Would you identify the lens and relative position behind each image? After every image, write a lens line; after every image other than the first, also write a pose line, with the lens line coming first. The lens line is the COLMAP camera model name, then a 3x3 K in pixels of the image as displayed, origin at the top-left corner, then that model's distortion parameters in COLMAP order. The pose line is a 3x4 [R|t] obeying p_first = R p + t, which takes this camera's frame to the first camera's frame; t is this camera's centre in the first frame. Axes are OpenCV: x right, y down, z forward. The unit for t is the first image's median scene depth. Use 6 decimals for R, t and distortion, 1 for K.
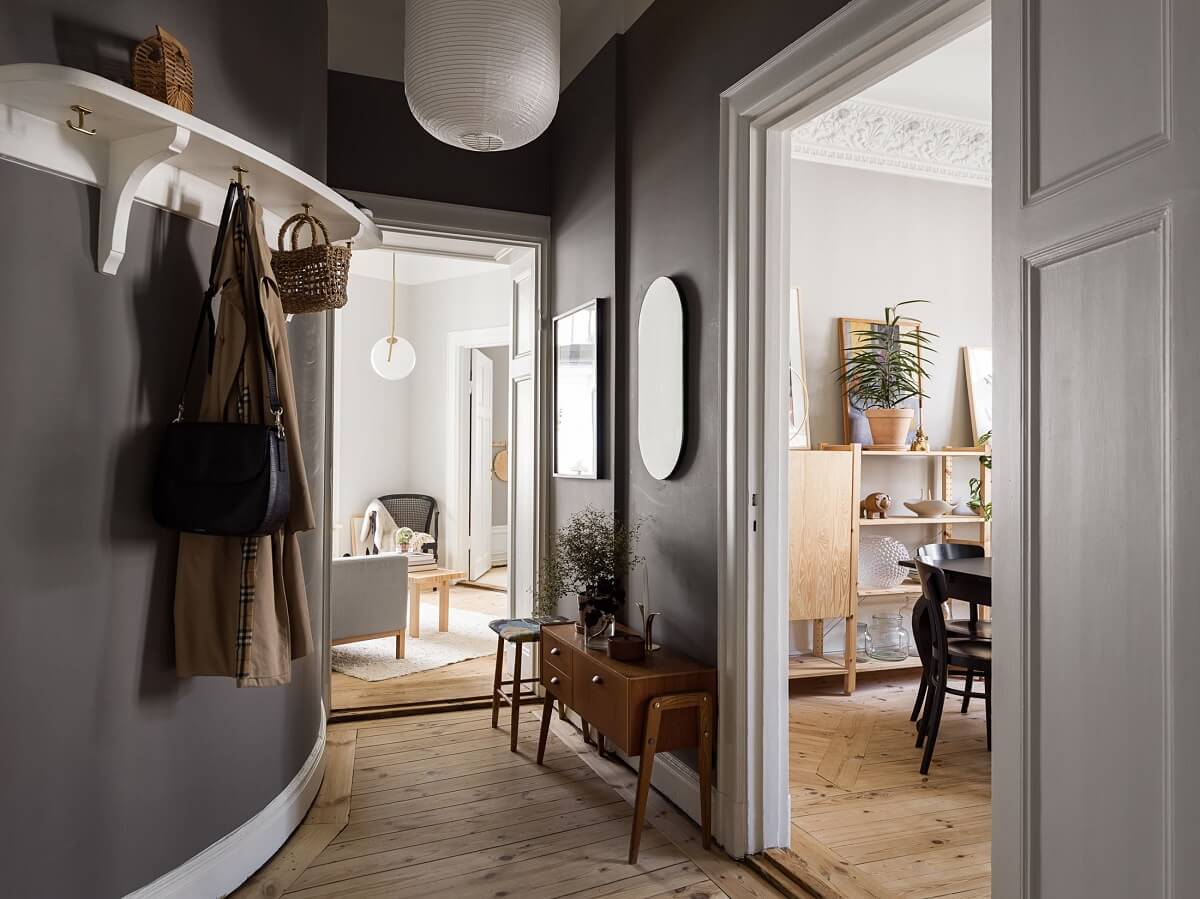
lens RADIAL K [[939.9, 0, 643.1], [0, 939.9, 457.1], [0, 0, 1]] dist [0.000604, 0.005617]
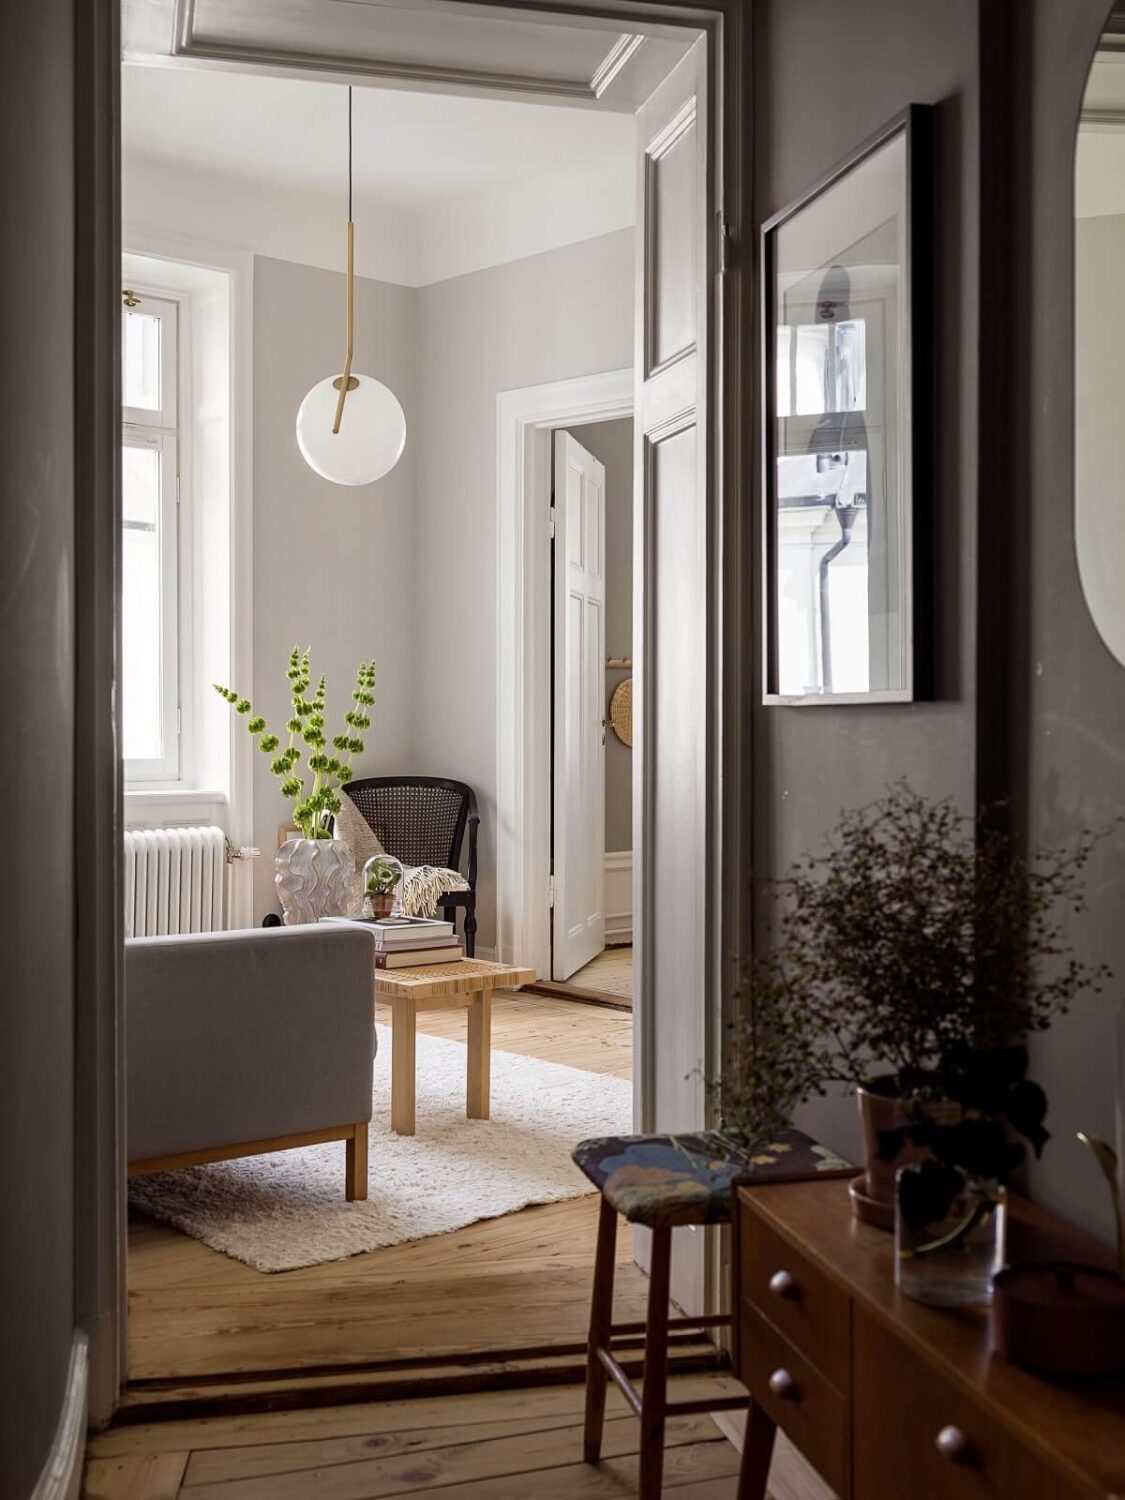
lens RADIAL K [[1754.6, 0, 562.5], [0, 1754.6, 750.0], [0, 0, 1]] dist [0.016438, 0.005031]
pose [[0.981256, -0.003124, -0.192686, -0.046136], [0.005785, 0.999895, 0.013249, 0.027987], [0.192624, -0.014115, 0.981171, 0.378127]]
